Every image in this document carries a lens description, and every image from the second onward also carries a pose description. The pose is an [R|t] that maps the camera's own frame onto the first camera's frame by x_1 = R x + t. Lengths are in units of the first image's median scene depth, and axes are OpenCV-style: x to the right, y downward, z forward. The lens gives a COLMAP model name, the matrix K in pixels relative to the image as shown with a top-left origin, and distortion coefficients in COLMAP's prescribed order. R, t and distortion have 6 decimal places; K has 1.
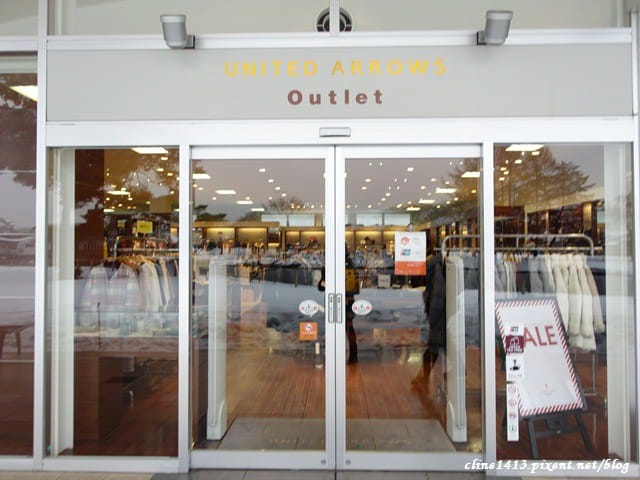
lens RADIAL K [[433.2, 0, 323.1], [0, 433.2, 237.9], [0, 0, 1]] dist [-0.004522, 0.003304]
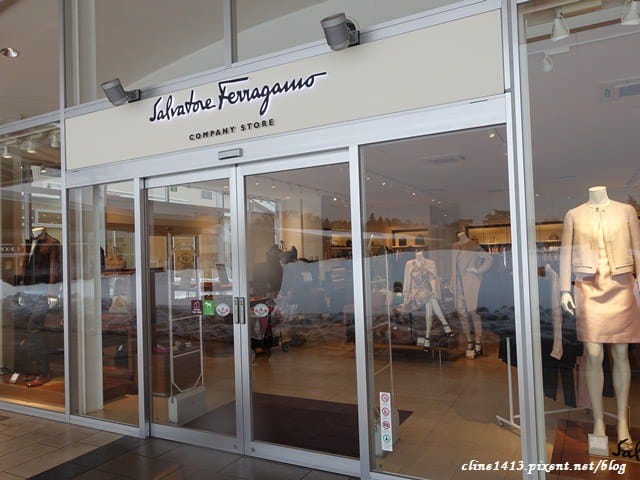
lens RADIAL K [[473.8, 0, 320.0], [0, 473.8, 240.0], [0, 0, 1]] dist [-0.001924, -0.001114]
pose [[0.901660, -0.047378, -0.429842, 0.748454], [0.049147, 0.998767, -0.006994, -0.001072], [0.429644, -0.014819, 0.902877, -0.011499]]
